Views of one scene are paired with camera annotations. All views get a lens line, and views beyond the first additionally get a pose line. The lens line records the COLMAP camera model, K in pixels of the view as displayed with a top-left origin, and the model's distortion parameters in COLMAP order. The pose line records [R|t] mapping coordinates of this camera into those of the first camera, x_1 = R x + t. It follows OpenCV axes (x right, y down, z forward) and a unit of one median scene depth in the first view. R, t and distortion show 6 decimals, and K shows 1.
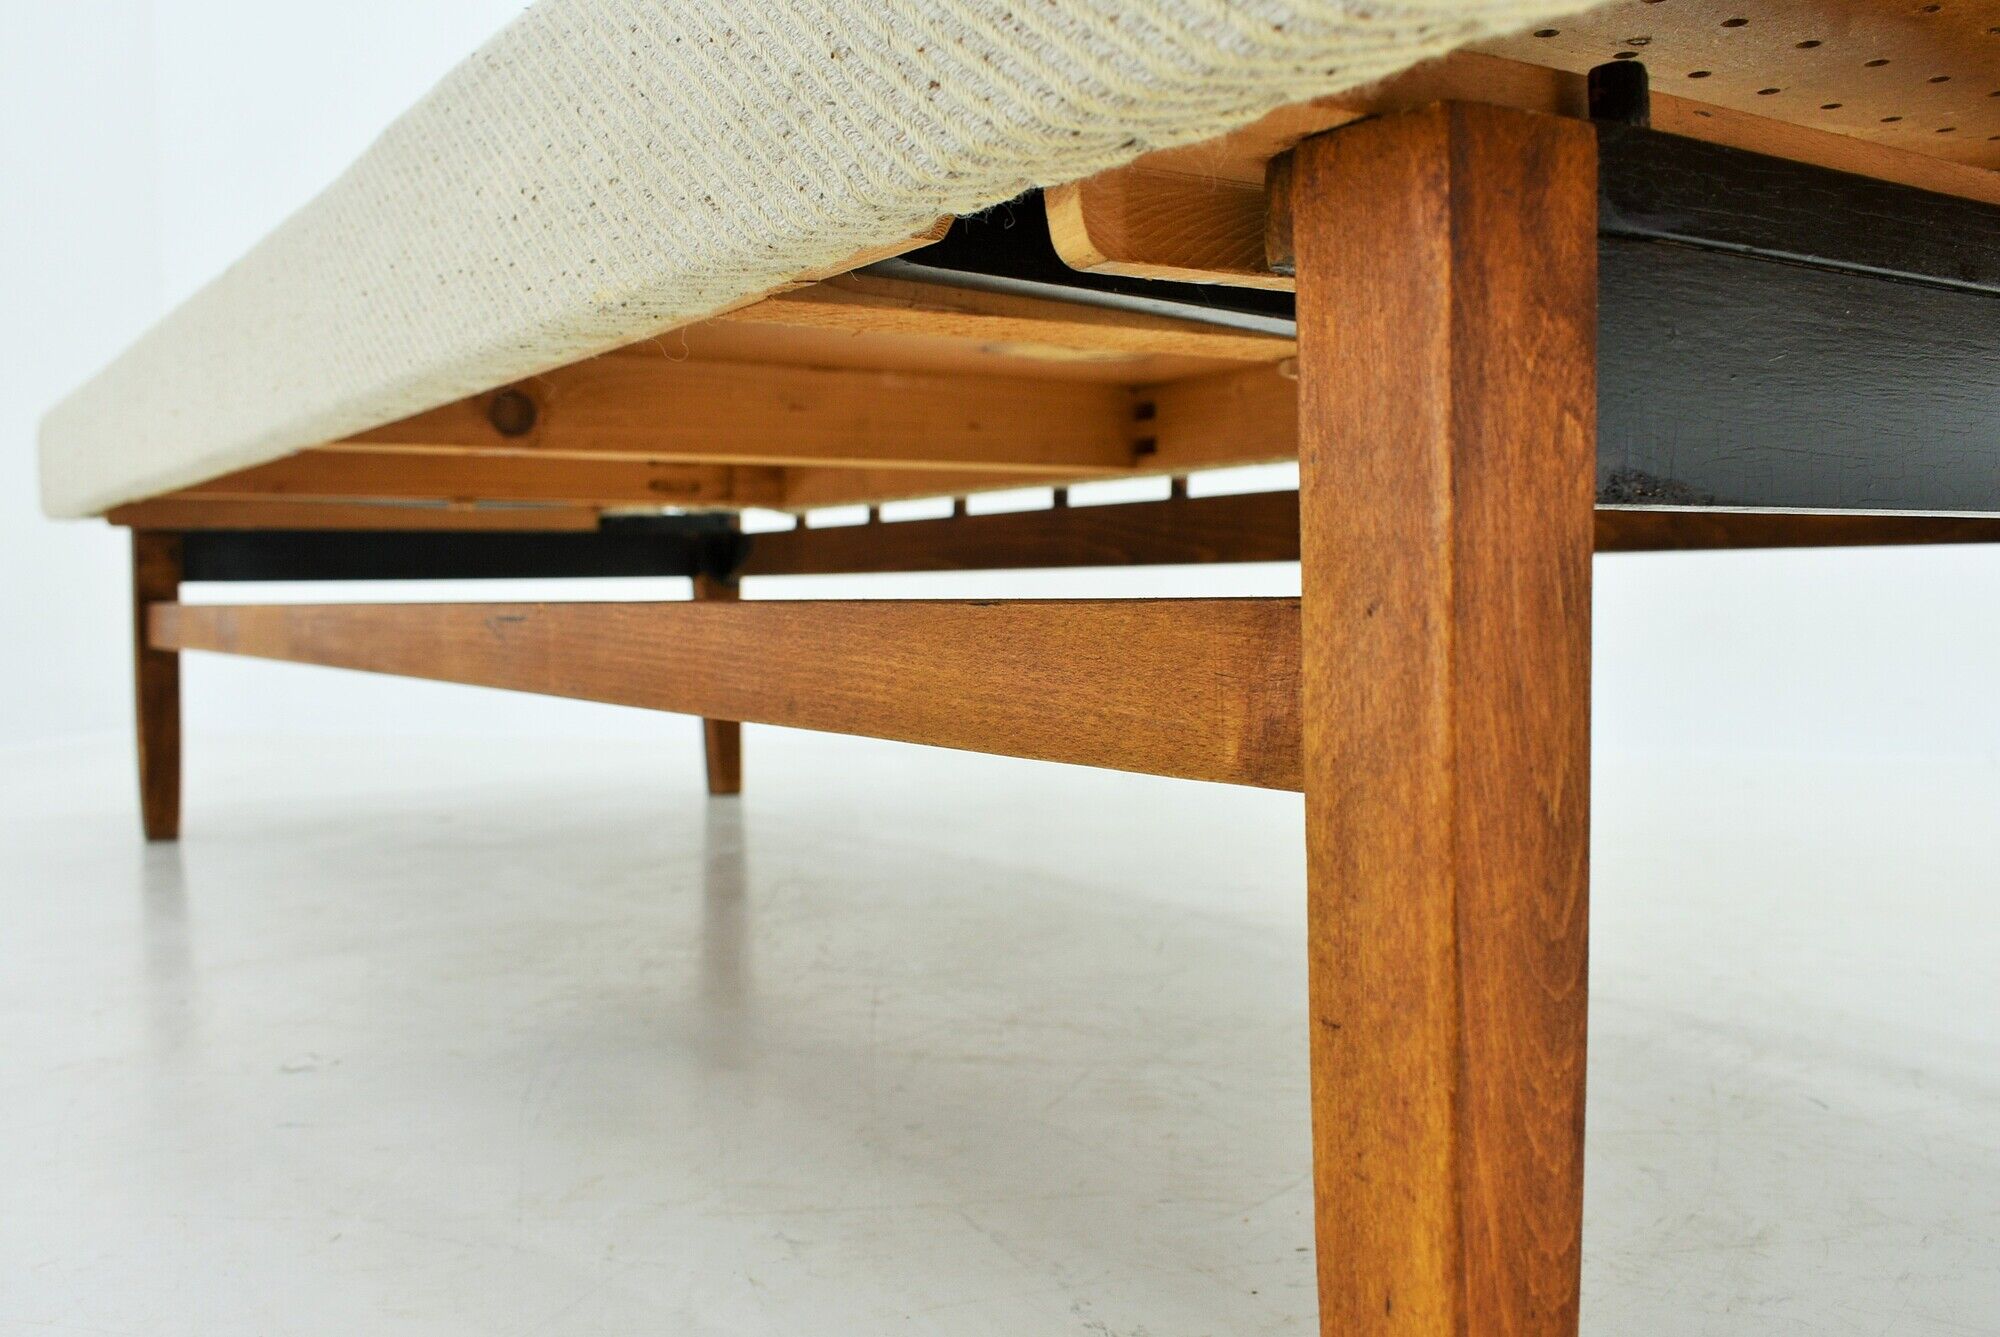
lens RADIAL K [[1781.2, 0, 999.0], [0, 1781.2, 621.5], [0, 0, 1]] dist [-0.026747, 0.003927]
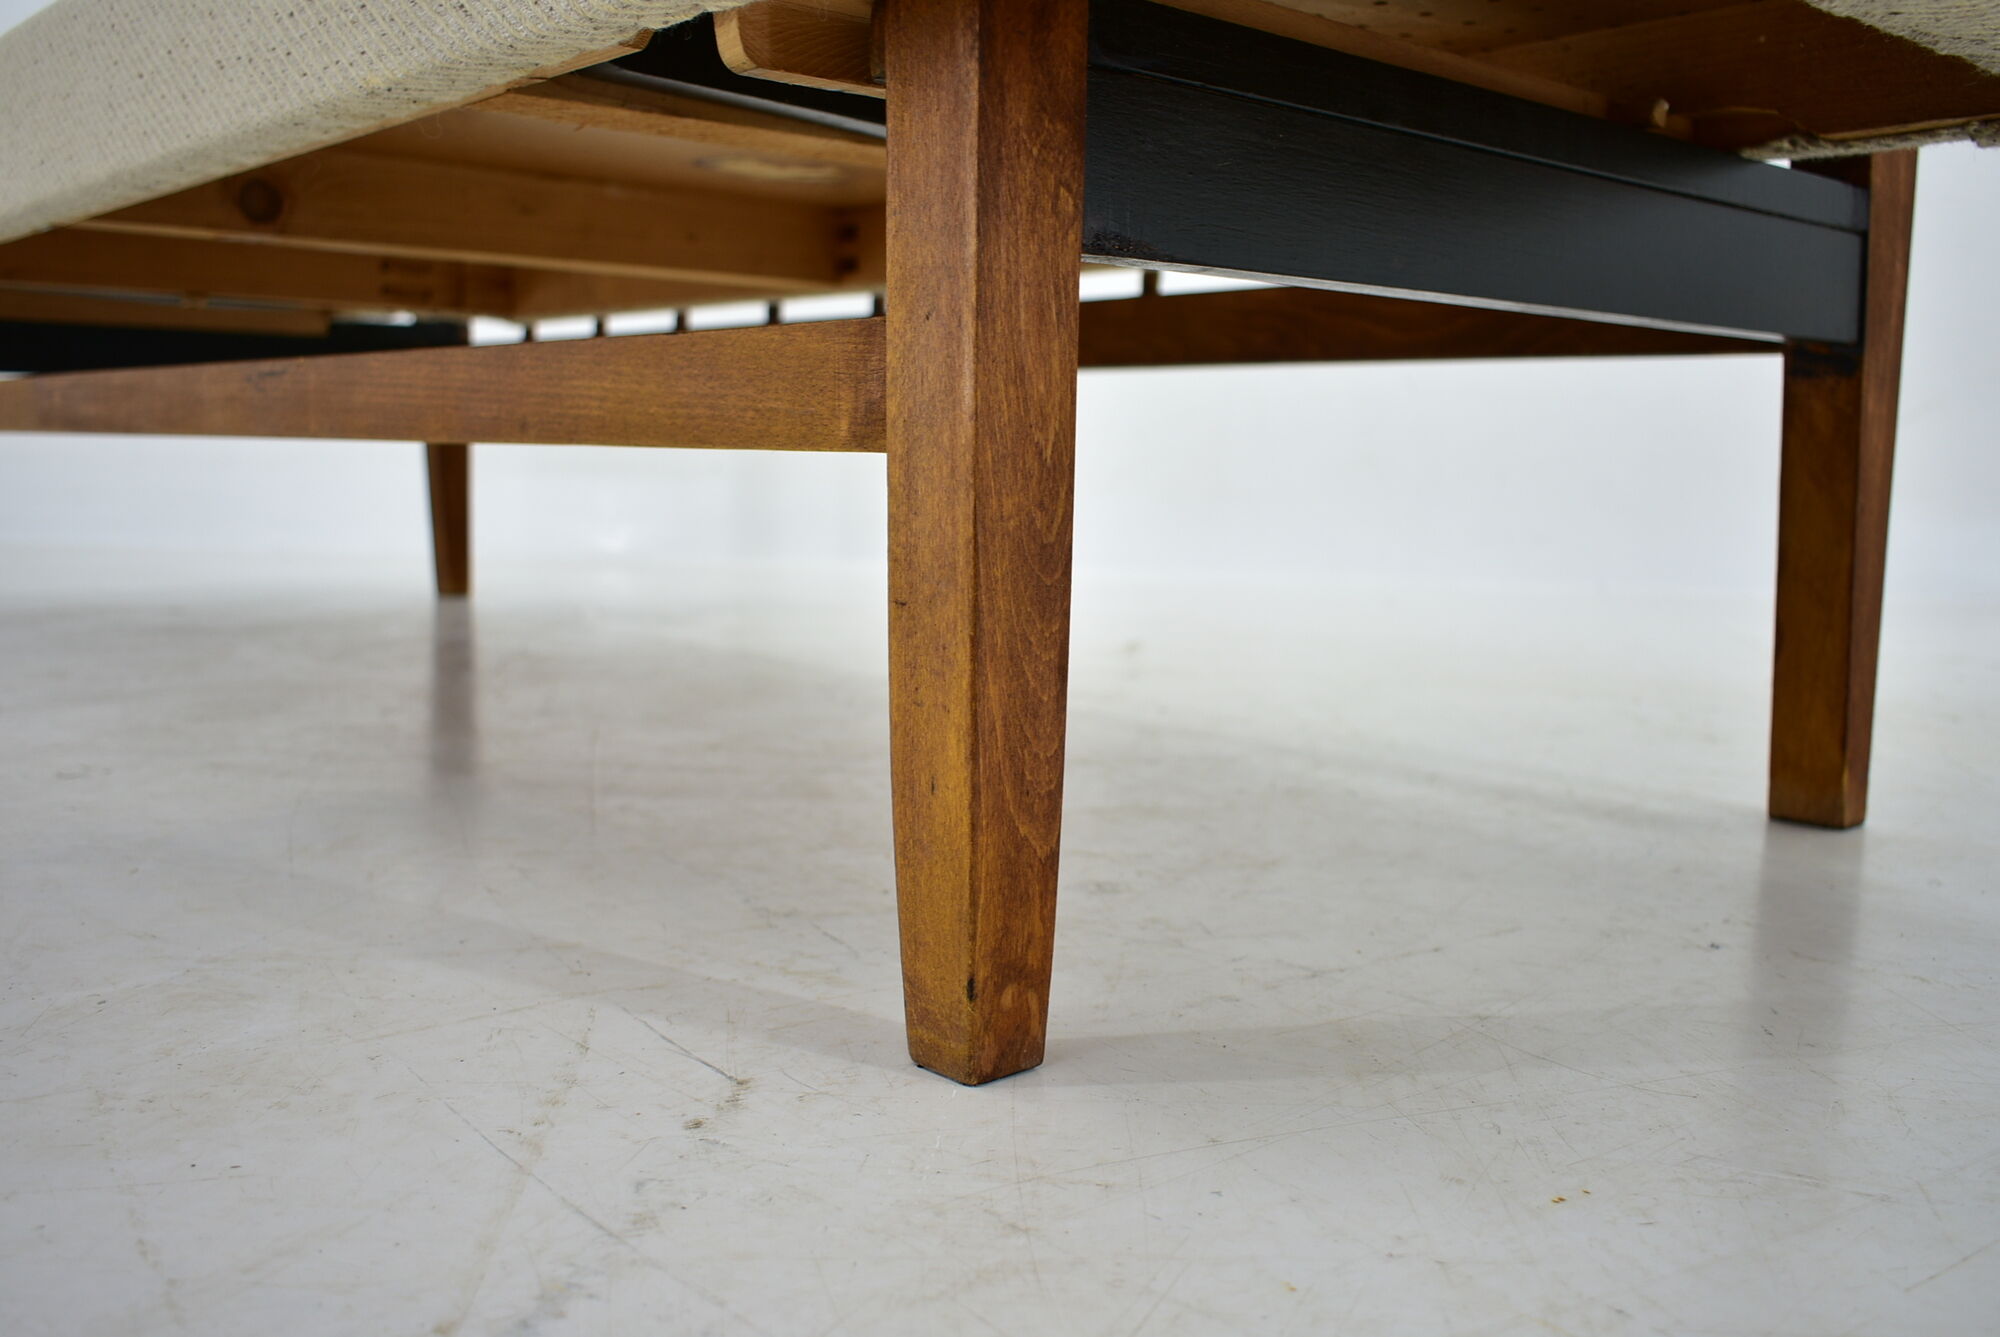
lens RADIAL K [[1794.3, 0, 1002.9], [0, 1794.3, 629.1], [0, 0, 1]] dist [-0.021263, 0.009501]
pose [[0.988724, 0.013788, 0.149112, 0.048727], [-0.025954, 0.996461, 0.079951, 0.126032], [-0.147482, -0.082920, 0.985583, -0.479419]]
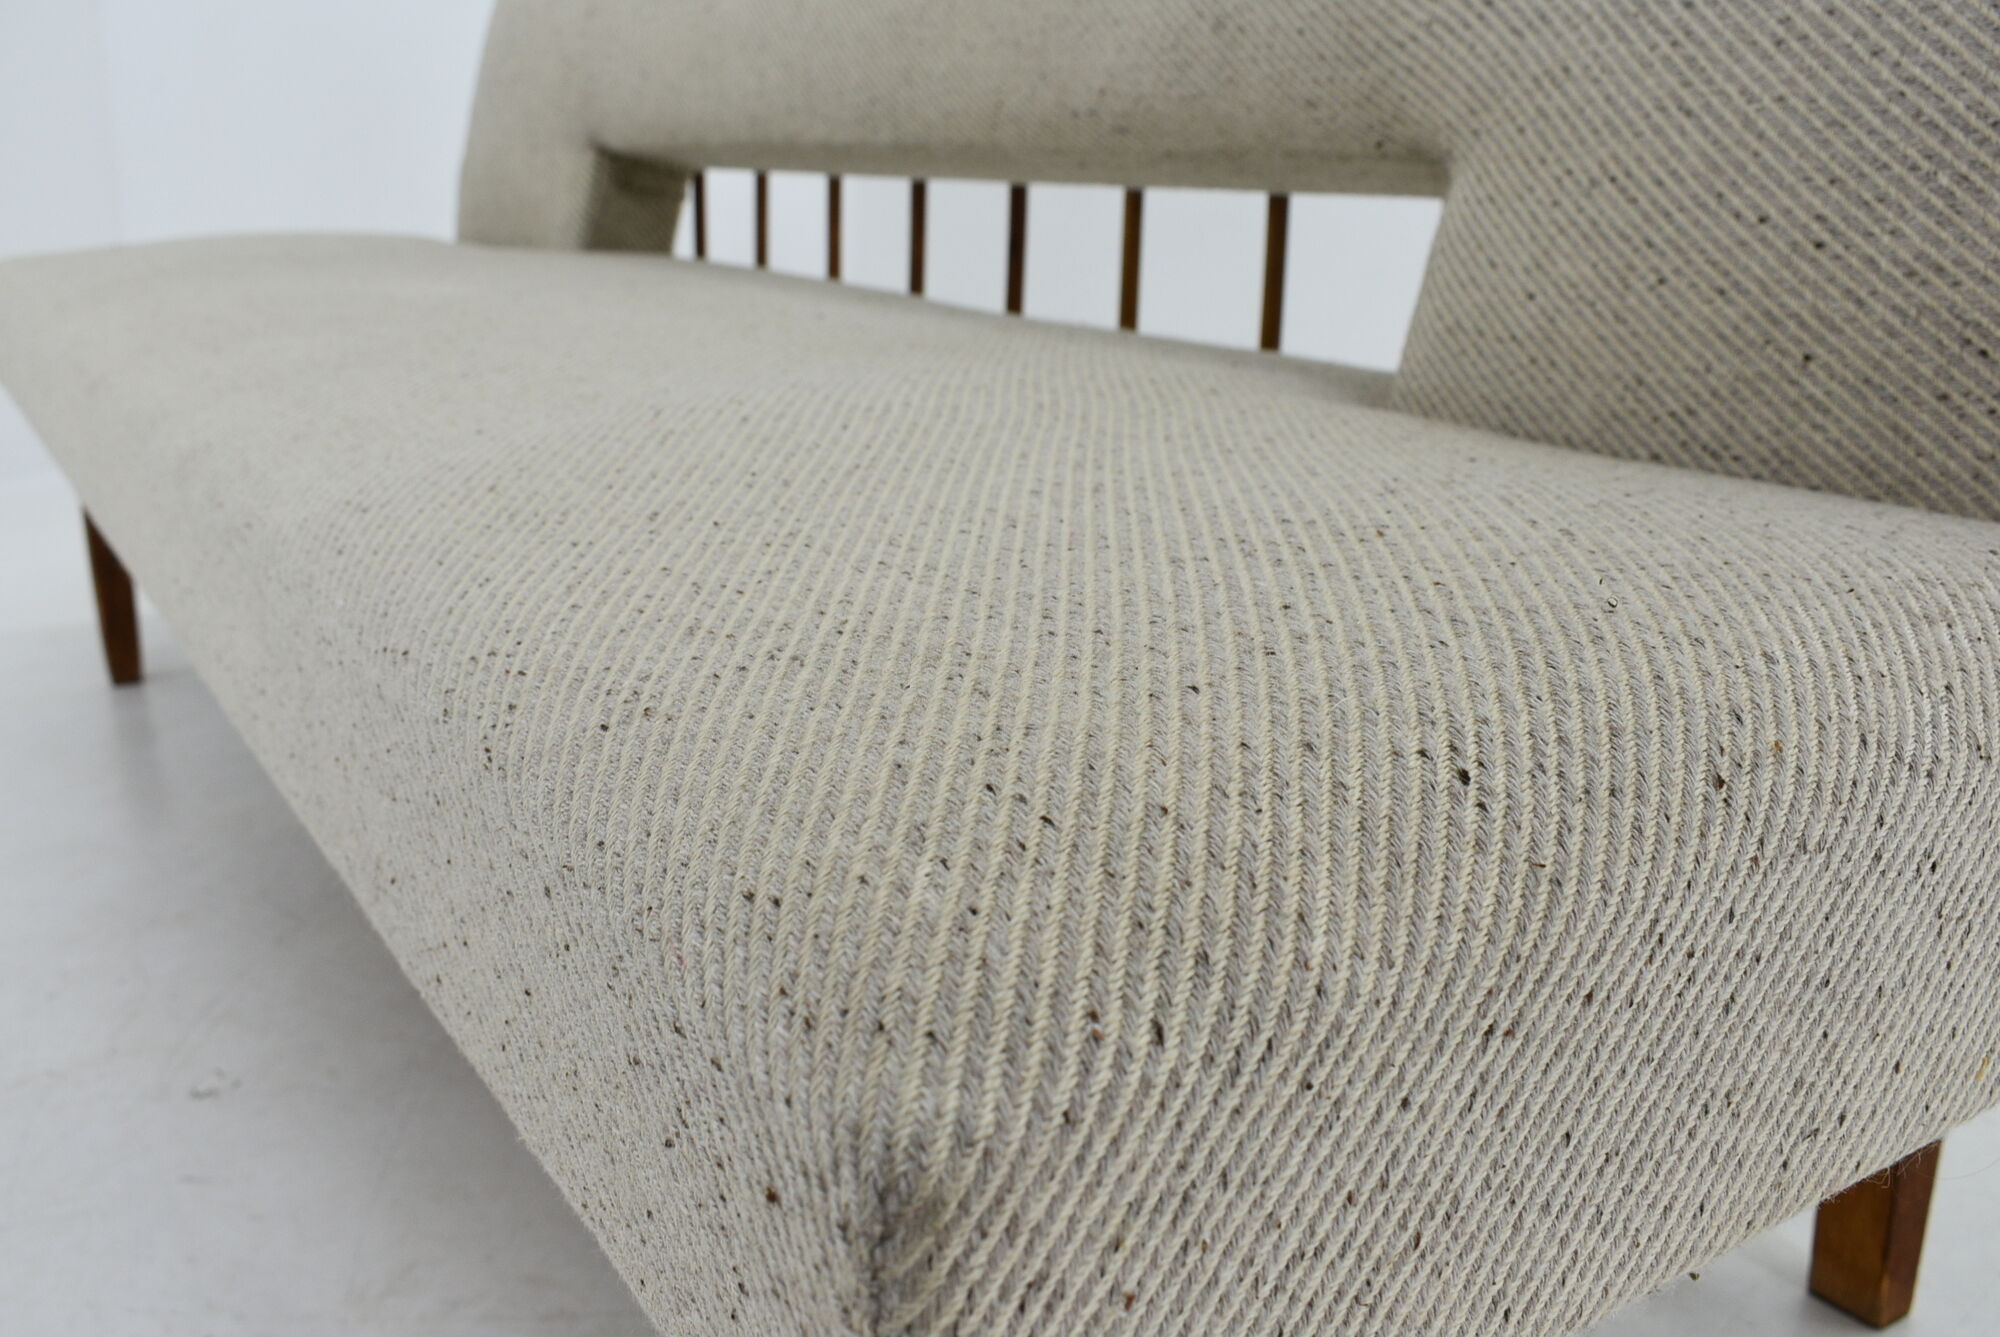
lens RADIAL K [[1781.4, 0, 1002.5], [0, 1781.4, 671.9], [0, 0, 1]] dist [-0.014814, -0.006331]
pose [[0.999752, 0.018217, -0.012785, 0.427273], [-0.014009, 0.961492, 0.274474, -0.936745], [0.017293, -0.274227, 0.961509, -0.282705]]
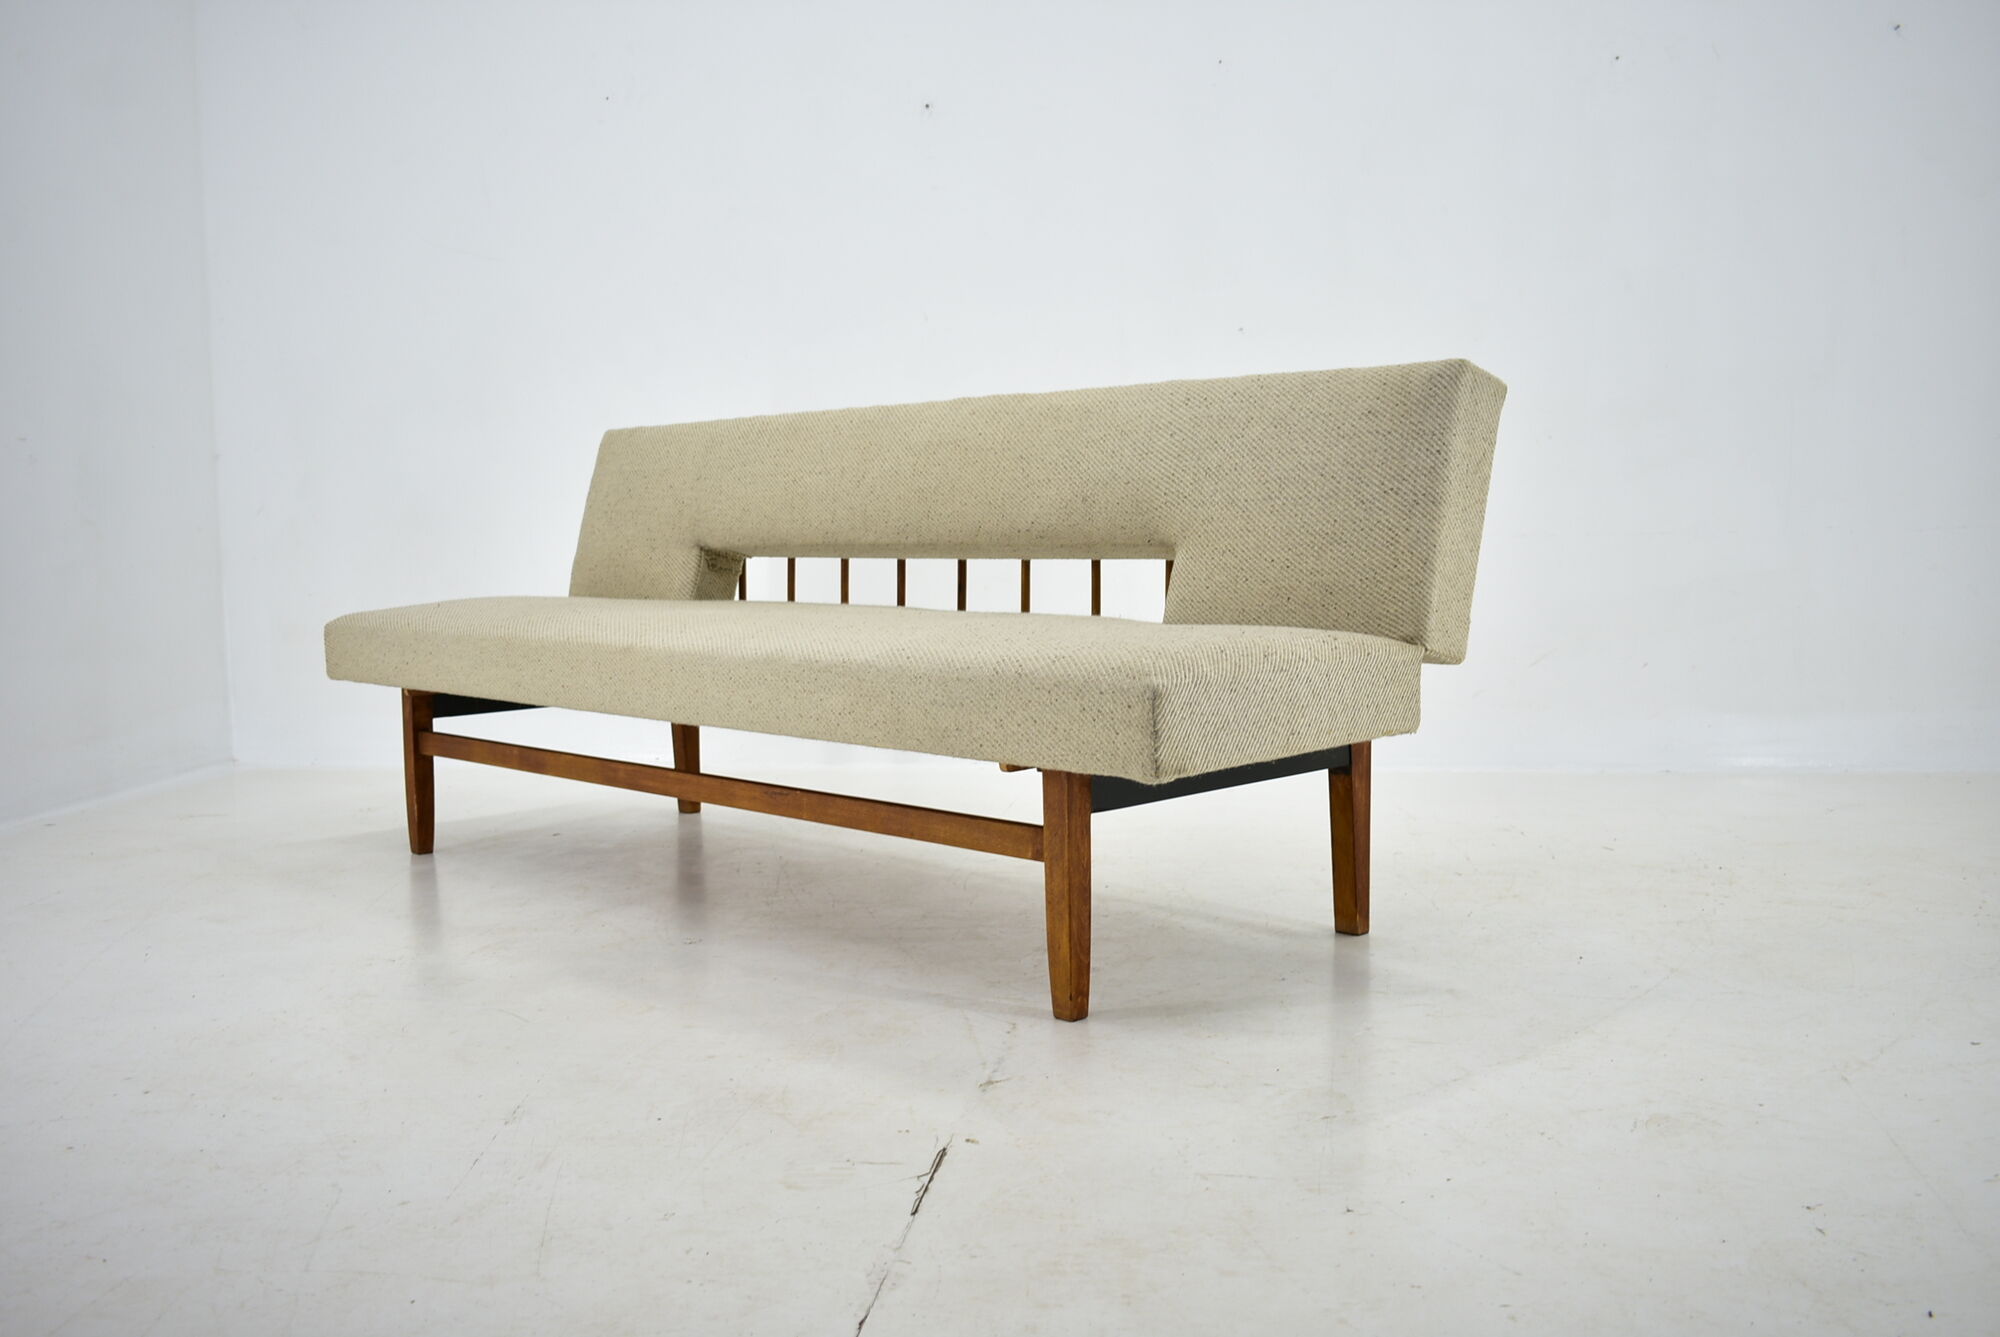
lens RADIAL K [[1808.9, 0, 999.3], [0, 1808.9, 668.3], [0, 0, 1]] dist [-0.019297, -0.002735]
pose [[0.981211, -0.019363, 0.191962, -1.109947], [0.006922, 0.997844, 0.065271, -0.939575], [-0.192812, -0.062716, 0.979229, -4.785637]]
